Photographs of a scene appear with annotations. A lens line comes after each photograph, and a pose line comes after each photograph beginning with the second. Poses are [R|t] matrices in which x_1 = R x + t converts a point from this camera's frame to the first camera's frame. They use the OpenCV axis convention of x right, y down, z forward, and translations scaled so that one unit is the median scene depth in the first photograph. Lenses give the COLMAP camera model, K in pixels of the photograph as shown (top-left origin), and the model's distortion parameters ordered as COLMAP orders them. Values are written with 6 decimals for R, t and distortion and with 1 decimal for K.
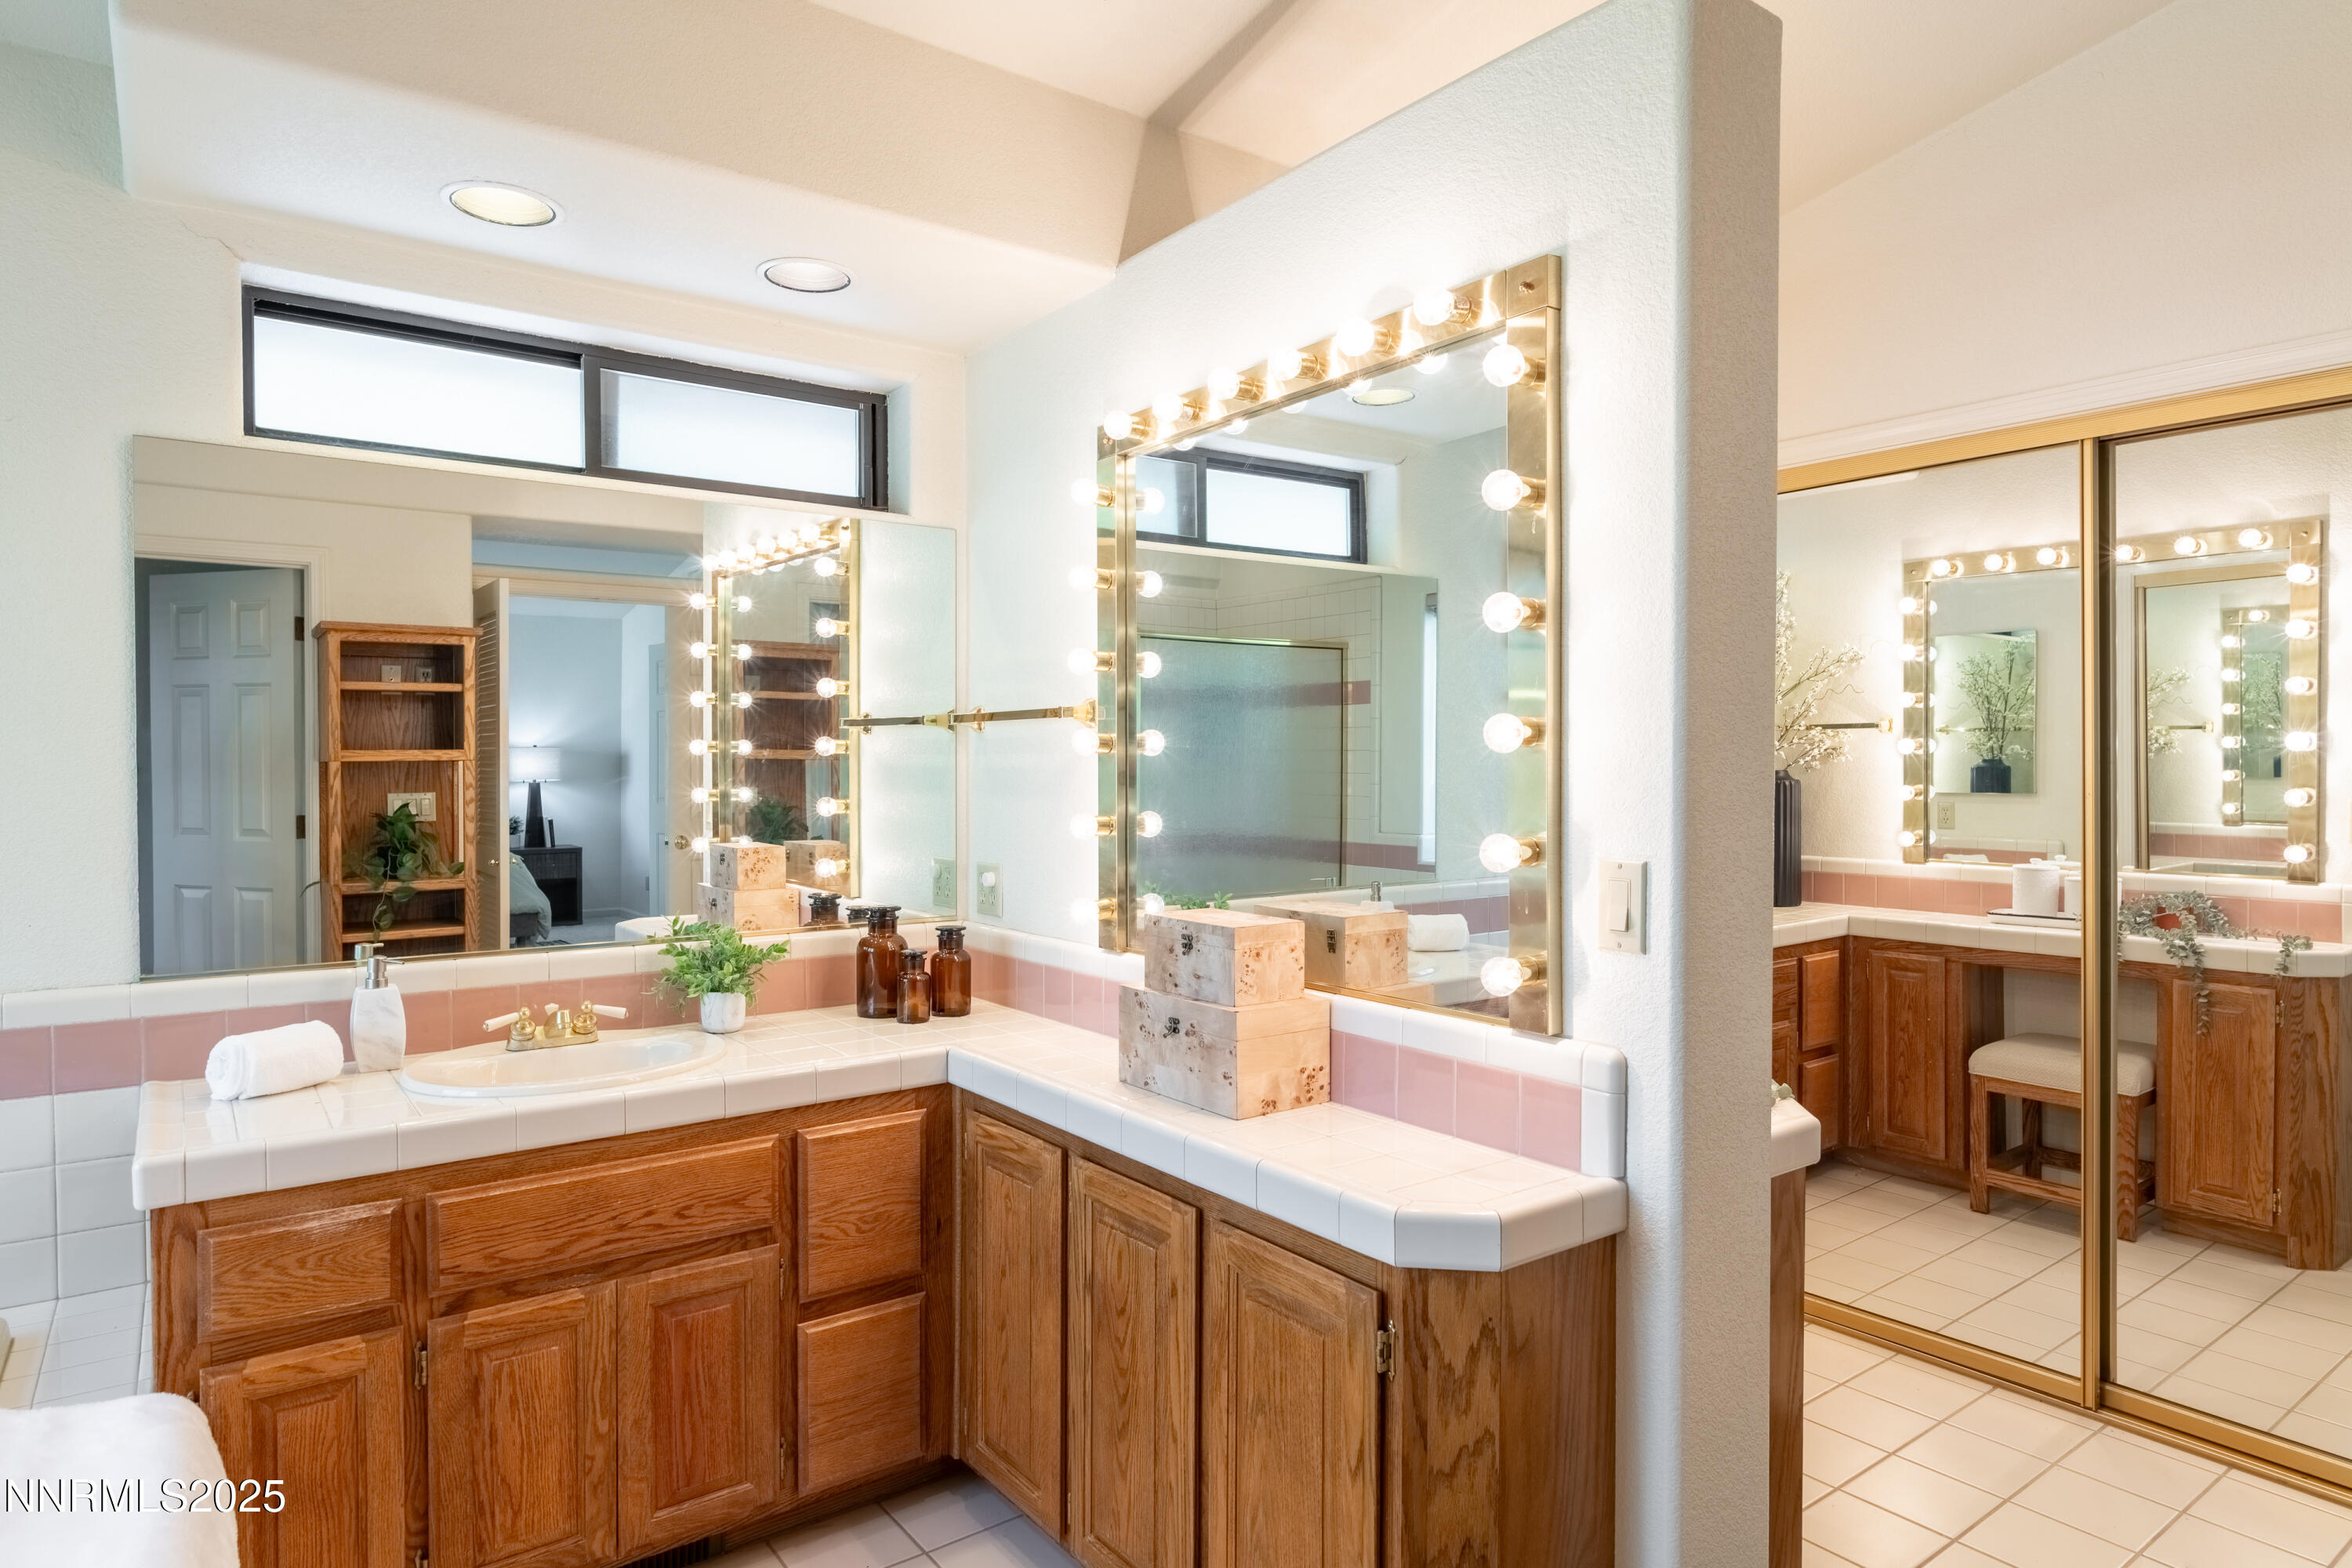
lens RADIAL K [[1339.7, 0, 1172.9], [0, 1339.7, 788.8], [0, 0, 1]] dist [-0.006885, 0.001327]
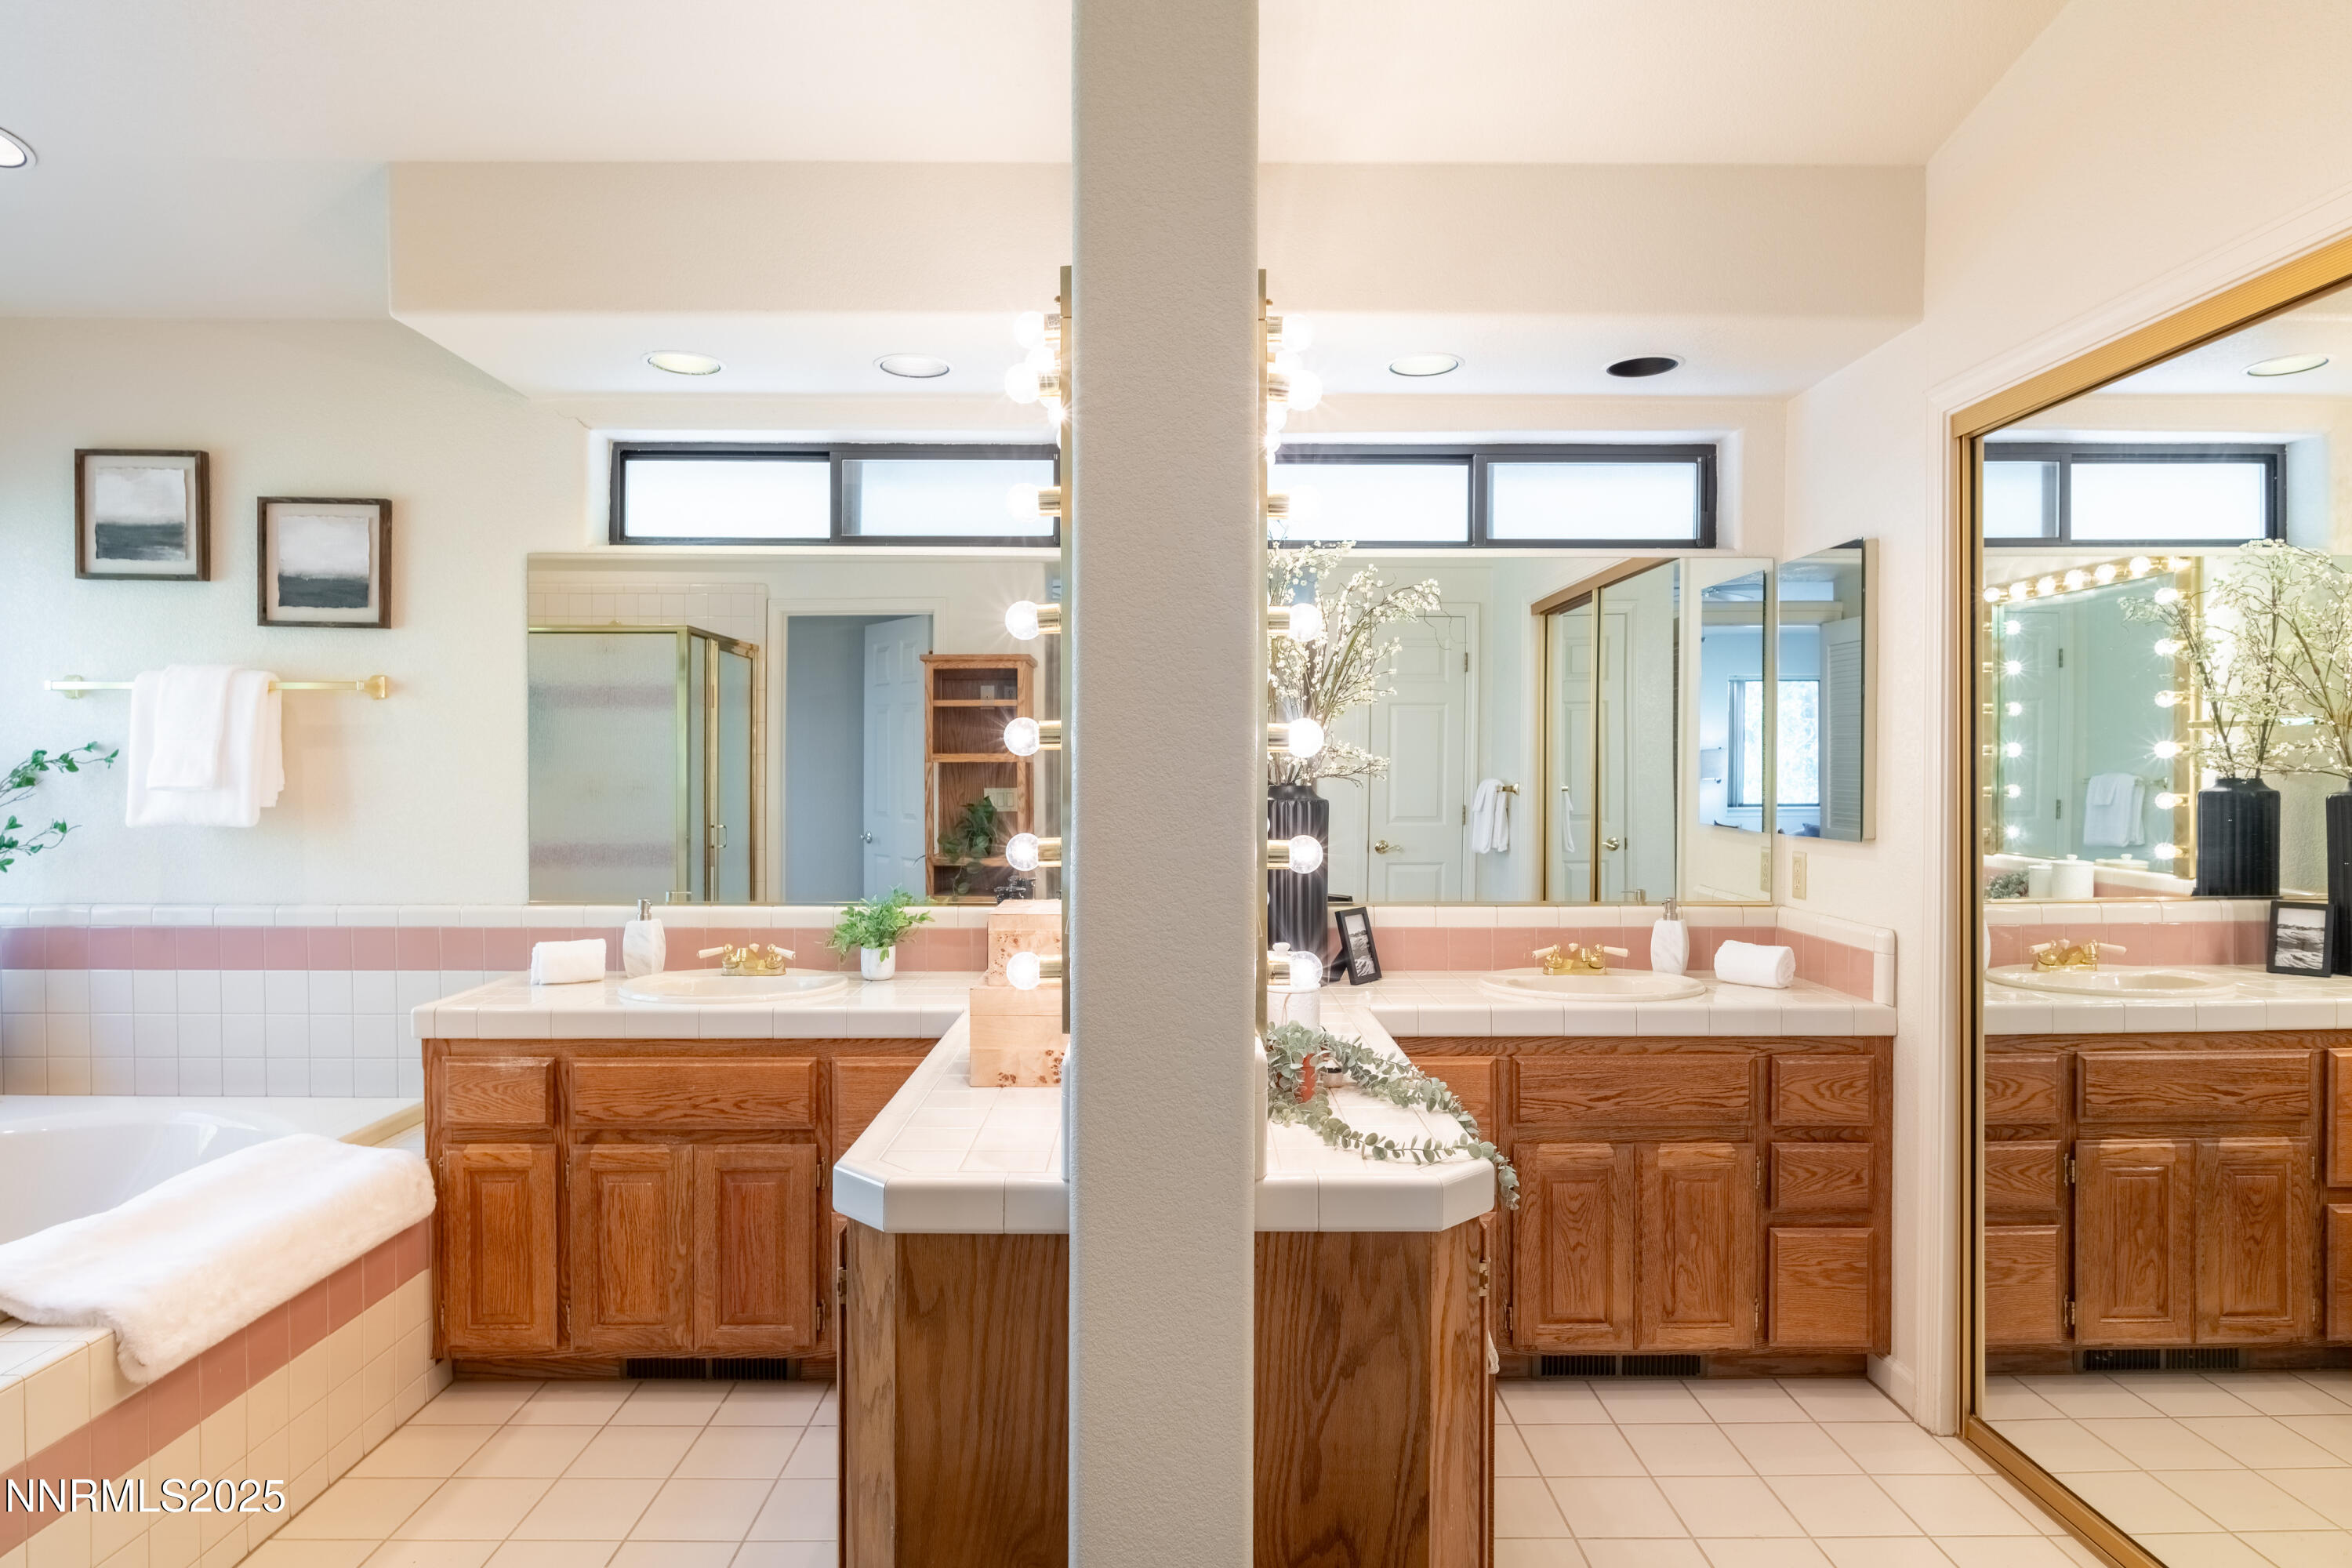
lens RADIAL K [[1339.7, 0, 1172.9], [0, 1339.7, 788.8], [0, 0, 1]] dist [-0.006885, 0.001327]
pose [[0.807684, 0.011975, -0.589494, 0.778228], [-0.013701, 0.999905, 0.001539, -0.003070], [0.589456, 0.006833, 0.807772, 0.187707]]
